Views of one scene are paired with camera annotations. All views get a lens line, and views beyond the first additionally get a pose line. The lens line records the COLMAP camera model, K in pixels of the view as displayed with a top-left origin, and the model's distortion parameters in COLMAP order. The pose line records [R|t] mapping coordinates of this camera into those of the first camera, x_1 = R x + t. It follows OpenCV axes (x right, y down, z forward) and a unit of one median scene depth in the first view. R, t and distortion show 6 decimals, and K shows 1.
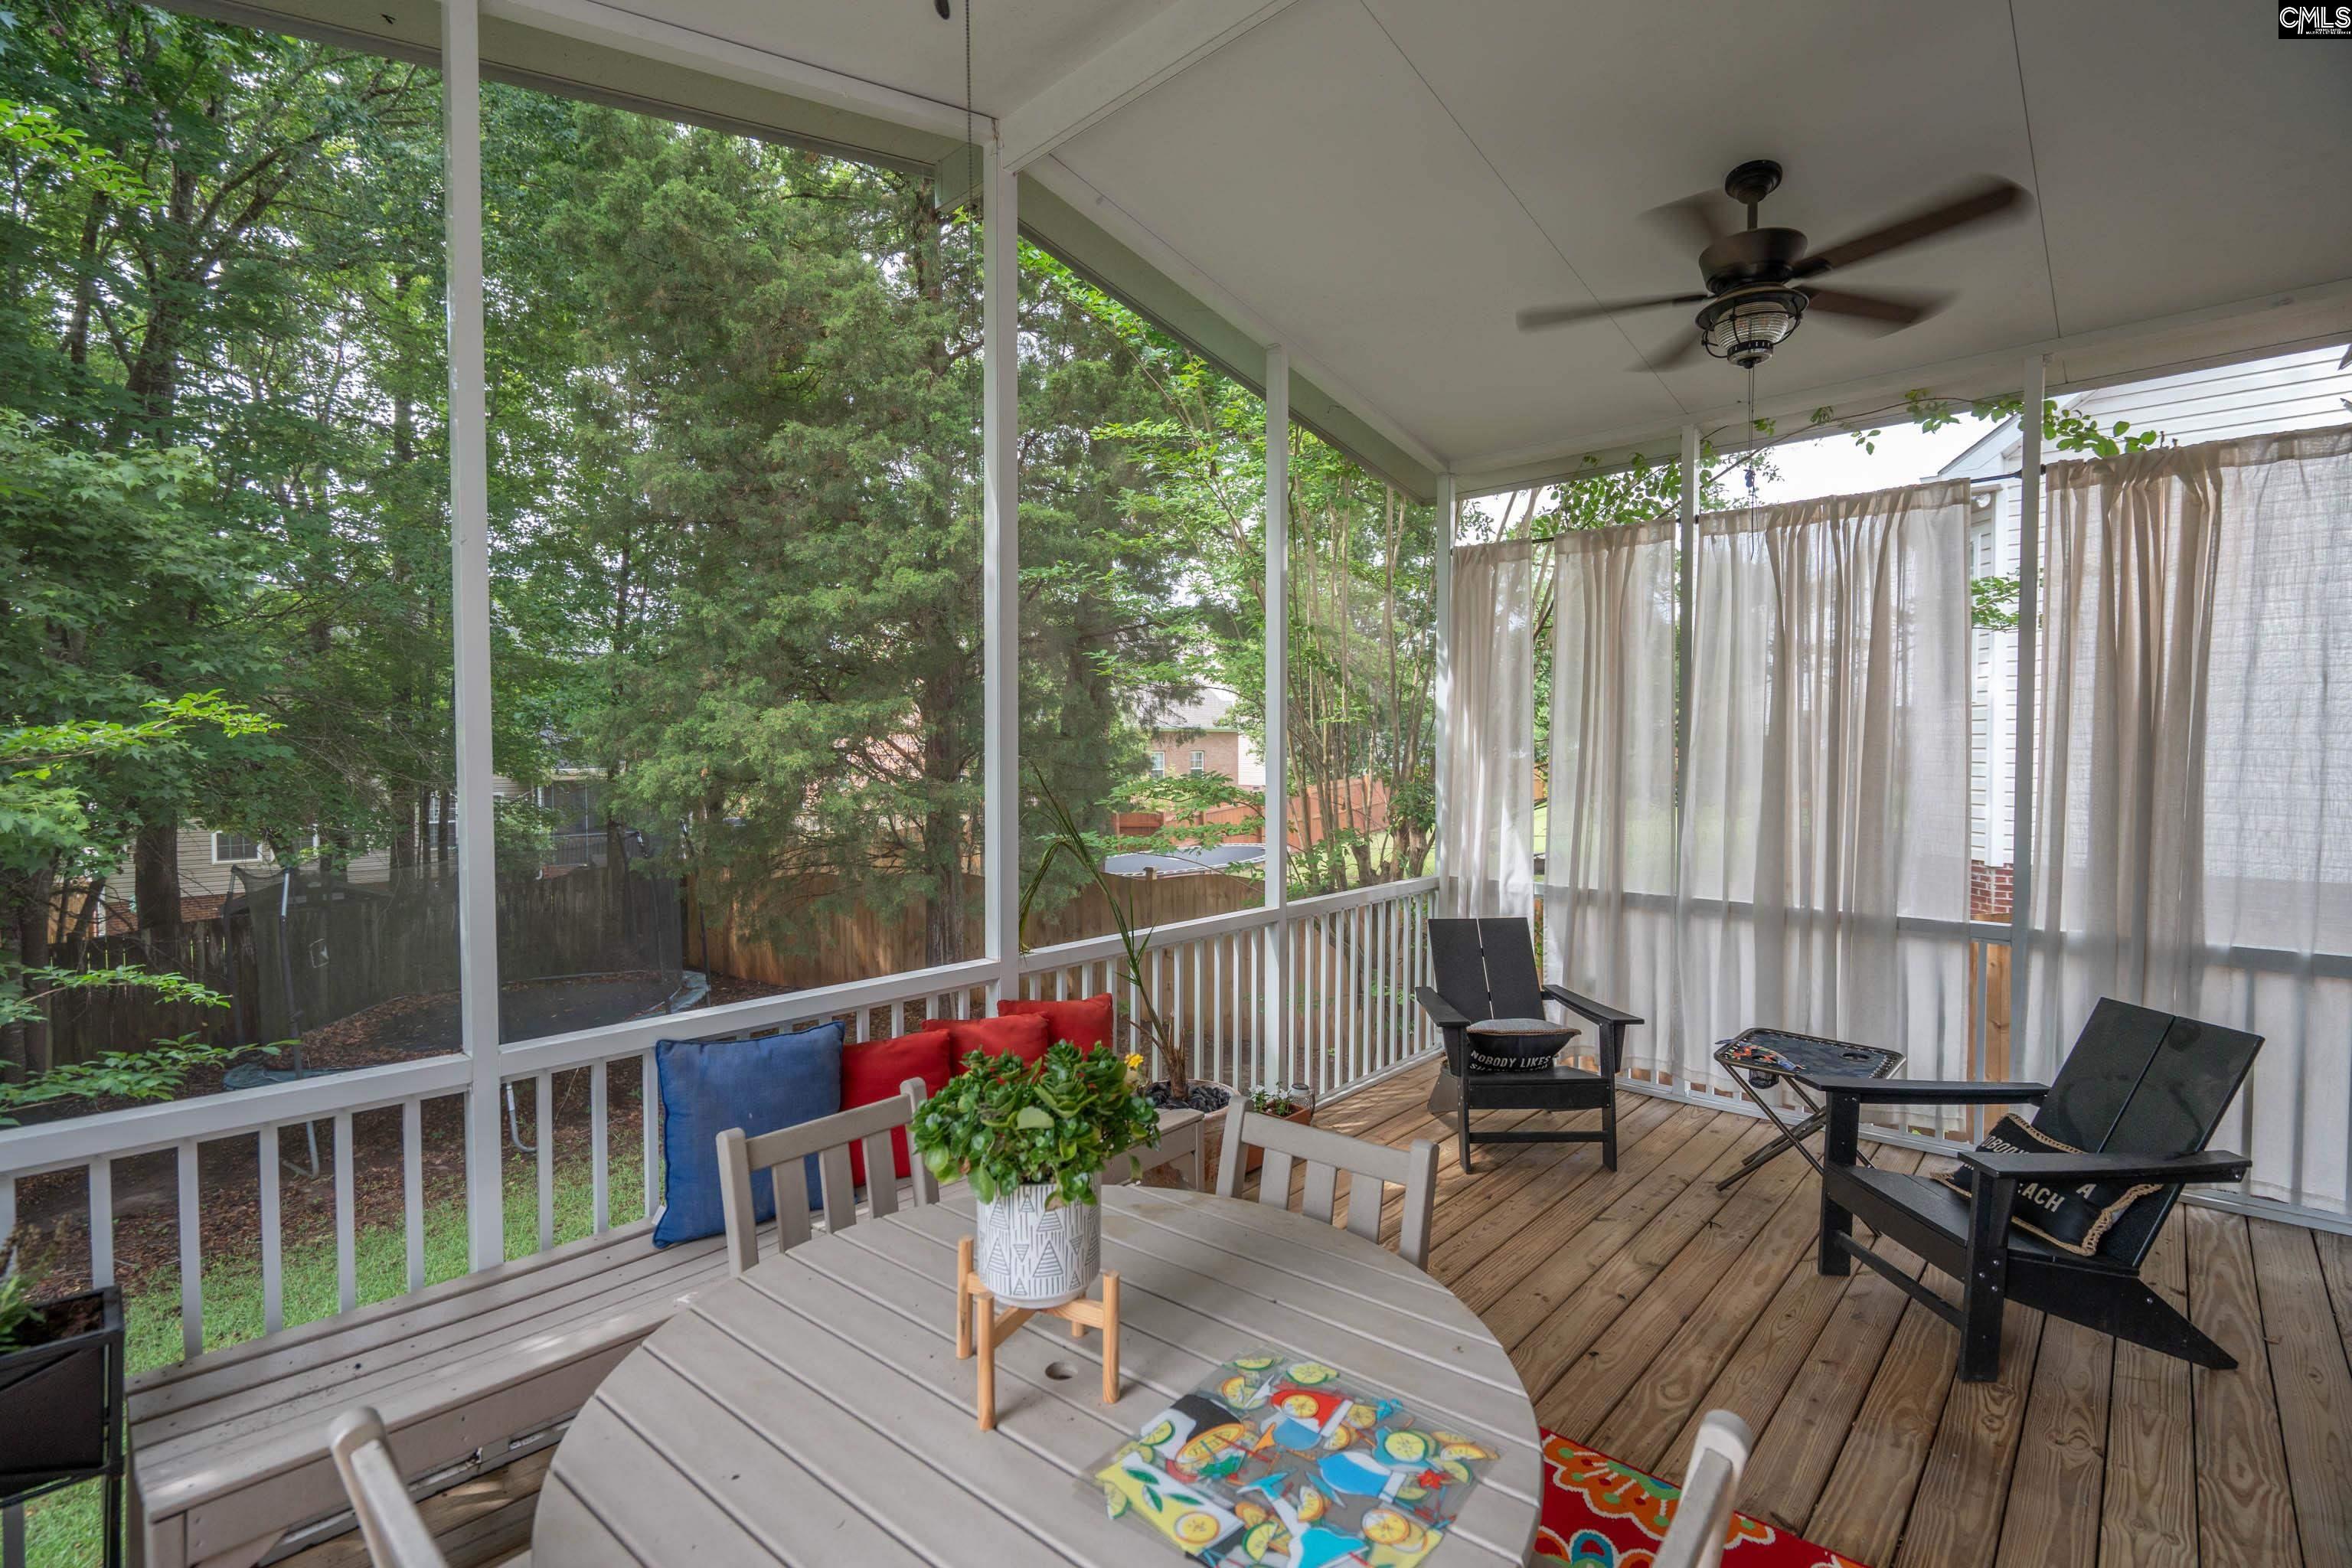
lens RADIAL K [[1050.2, 0, 1166.1], [0, 1050.2, 777.4], [0, 0, 1]] dist [-0.002339, -0.000068]
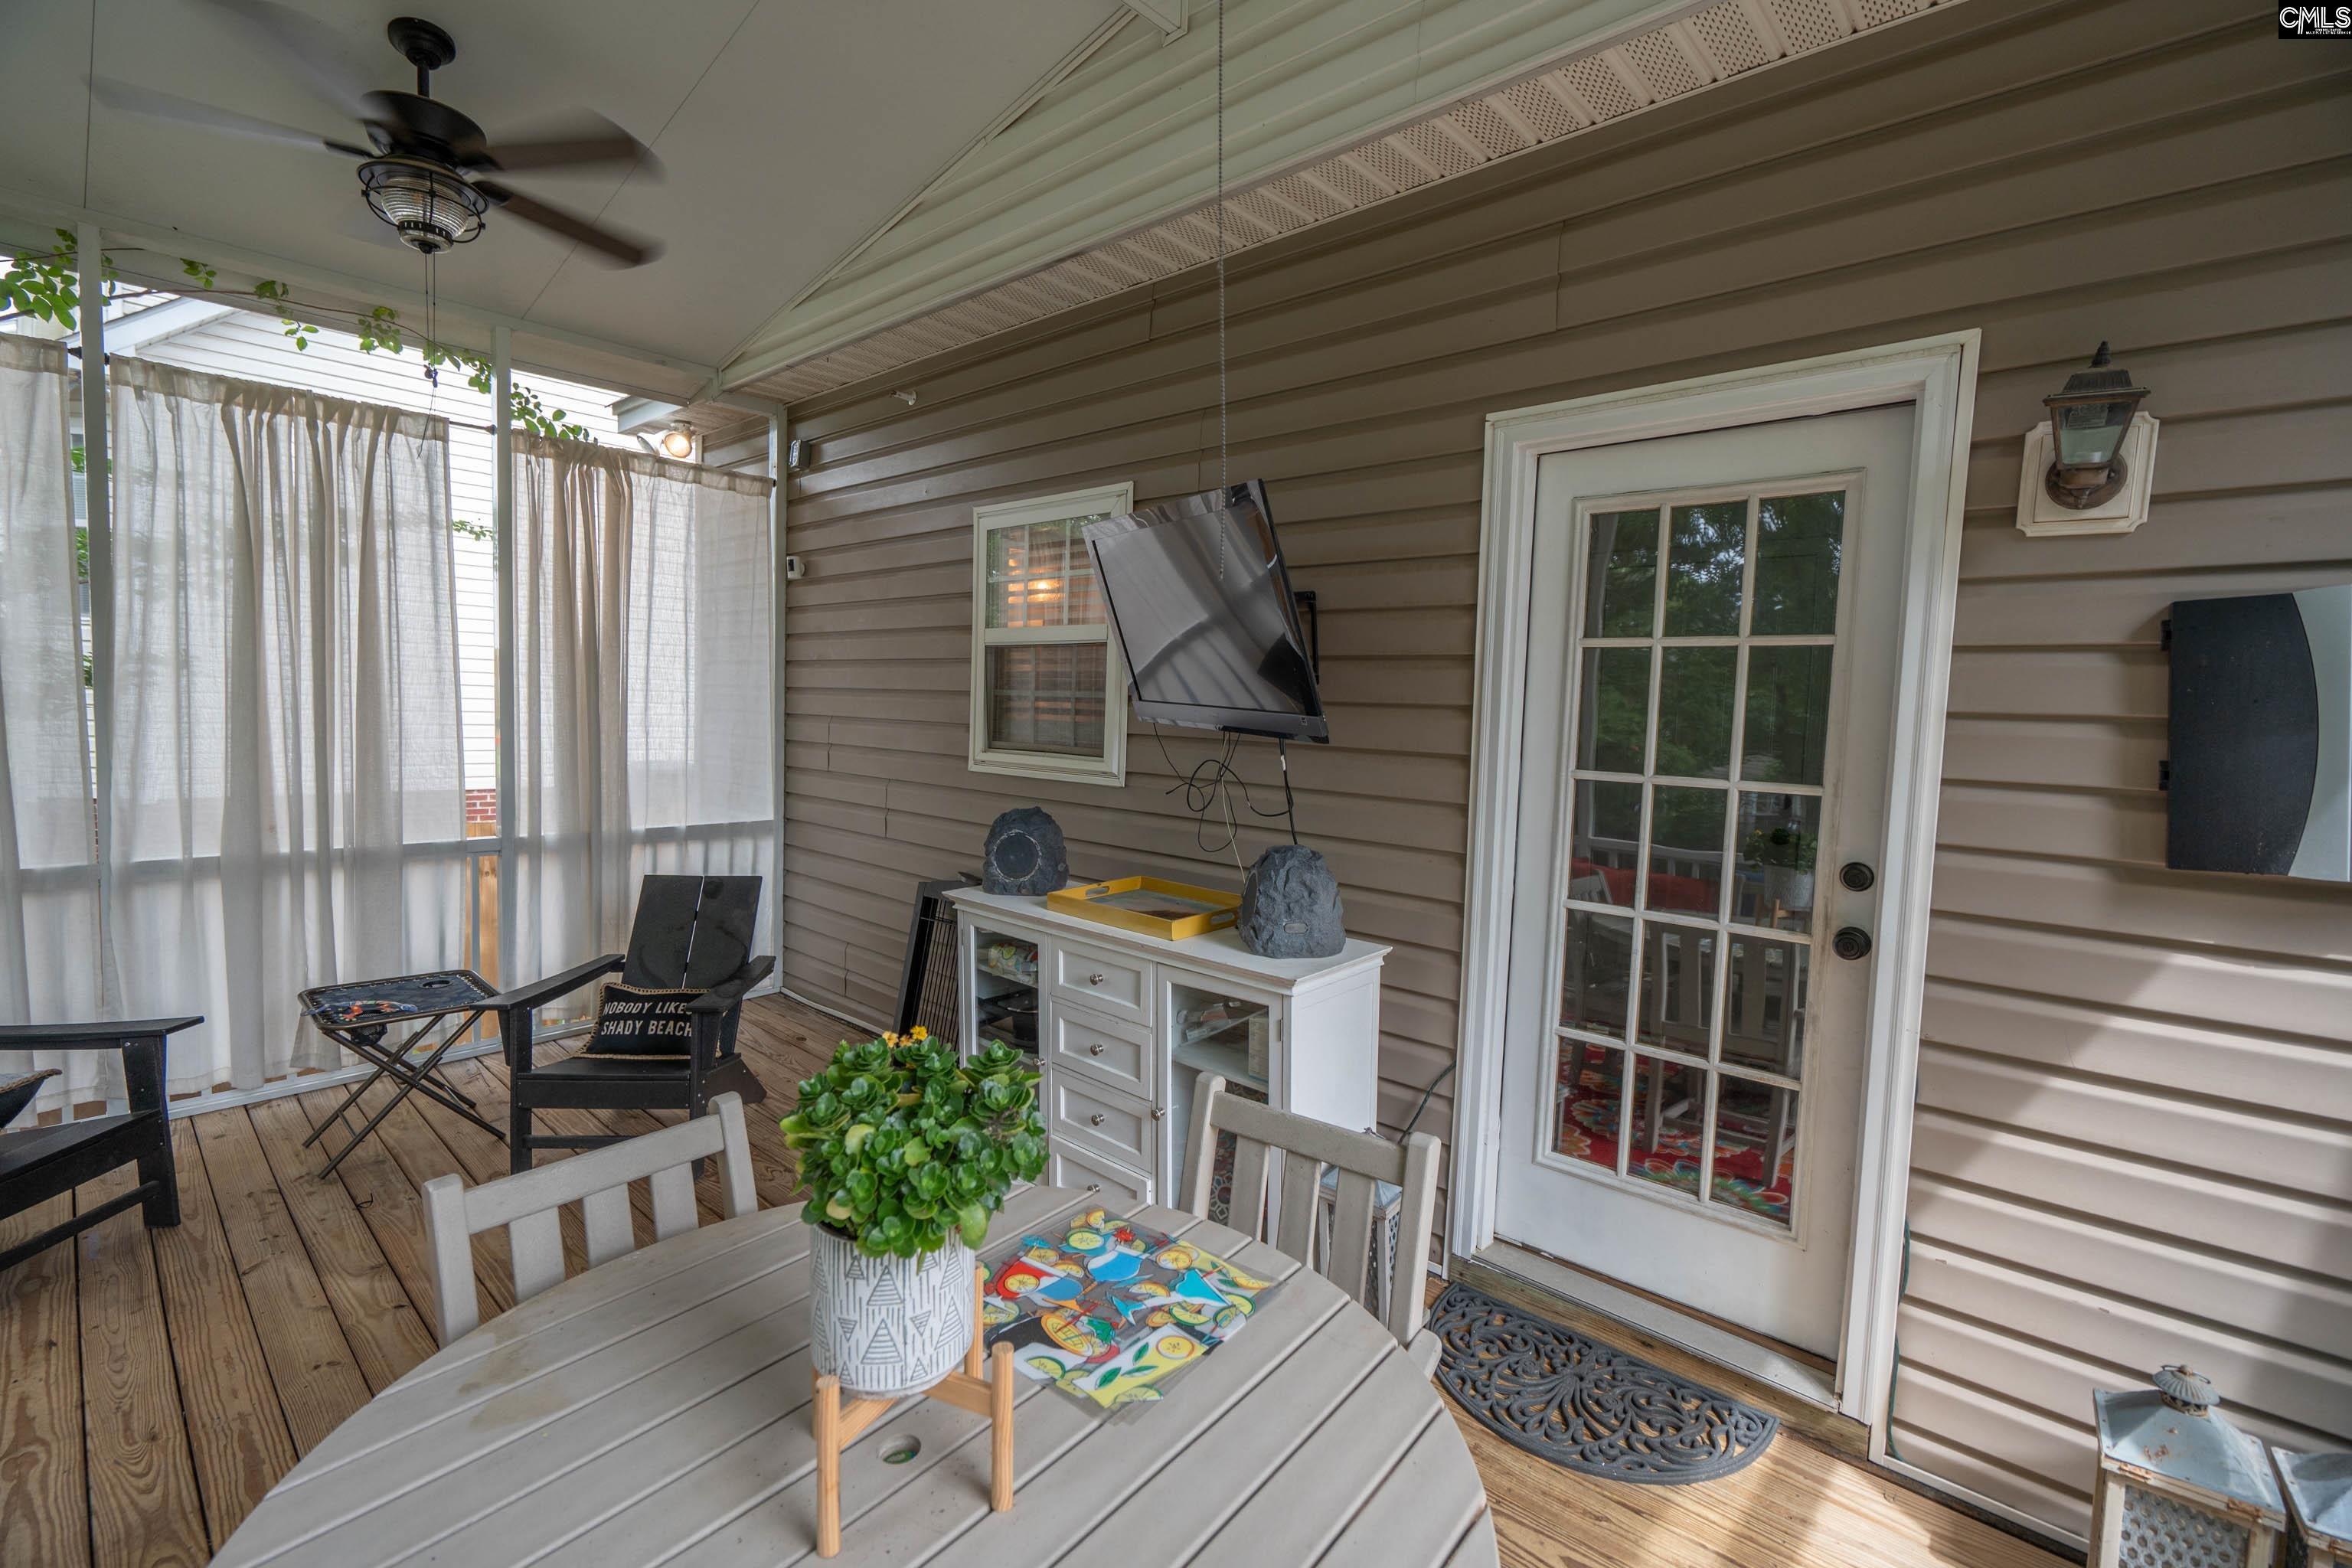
lens RADIAL K [[1050.2, 0, 1166.1], [0, 1050.2, 777.4], [0, 0, 1]] dist [-0.002339, -0.000068]
pose [[-0.008225, -0.069459, 0.997551, -0.334169], [0.002477, 0.997580, 0.069482, 0.001842], [-0.999963, 0.003042, -0.008033, 0.313713]]
